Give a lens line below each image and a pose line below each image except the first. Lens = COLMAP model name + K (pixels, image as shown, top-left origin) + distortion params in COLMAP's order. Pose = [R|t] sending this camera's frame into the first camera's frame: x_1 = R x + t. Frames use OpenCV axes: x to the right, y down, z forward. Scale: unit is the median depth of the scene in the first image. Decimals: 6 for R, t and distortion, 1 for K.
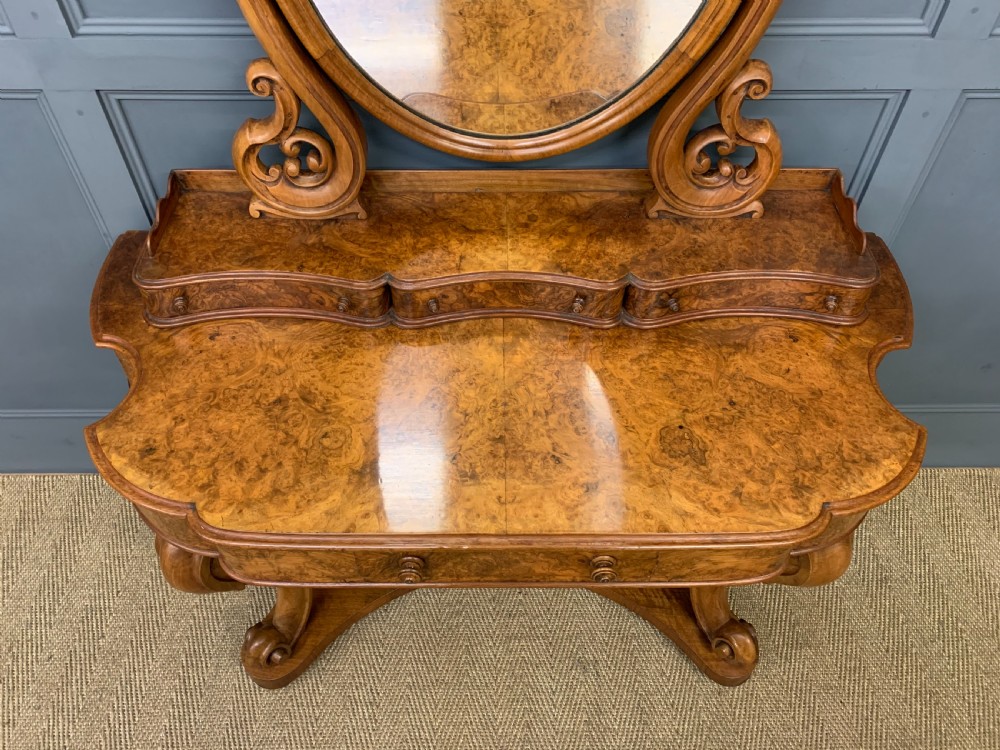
lens RADIAL K [[772.9, 0, 494.6], [0, 772.9, 370.7], [0, 0, 1]] dist [0.037544, -0.040615]
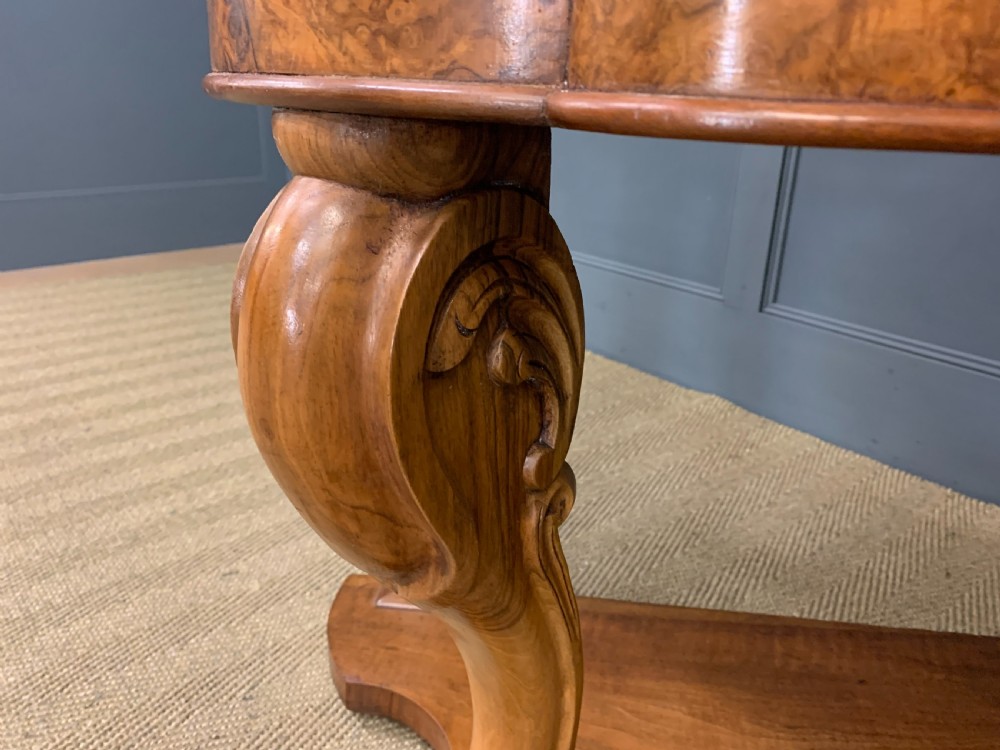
lens RADIAL K [[765.4, 0, 500.0], [0, 765.4, 375.0], [0, 0, 1]] dist [-0.013368, -0.006218]
pose [[0.992252, 0.071152, -0.101853, -0.313430], [-0.110860, 0.877148, -0.467249, 0.371116], [0.056094, 0.474920, 0.878240, 0.788436]]
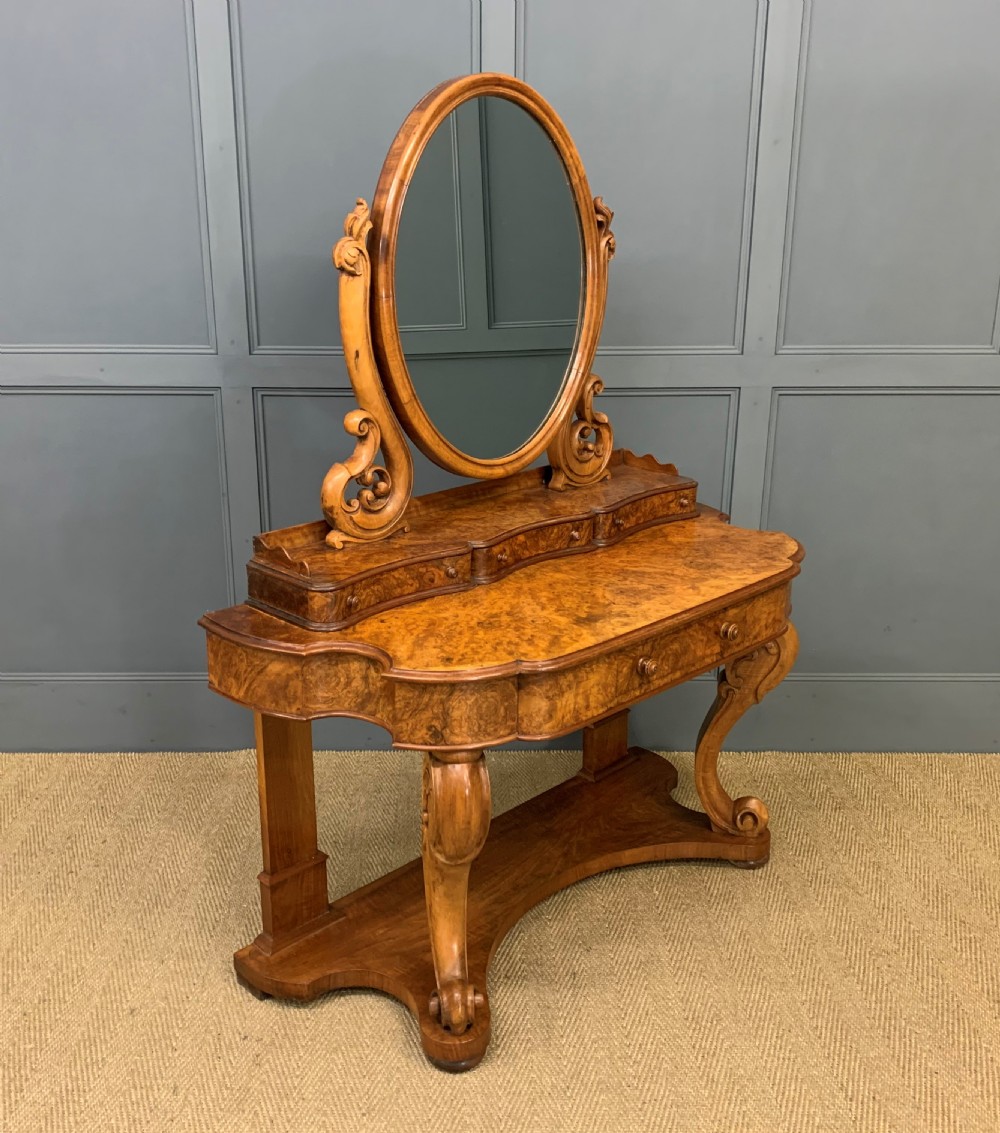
lens RADIAL K [[1175.4, 0, 467.5], [0, 1175.4, 562.3], [0, 0, 1]] dist [0.133999, -0.349606]
pose [[0.725051, -0.216282, 0.653852, -1.405573], [0.522095, 0.791770, -0.317045, 0.513646], [-0.449129, 0.571247, 0.686994, -0.328402]]
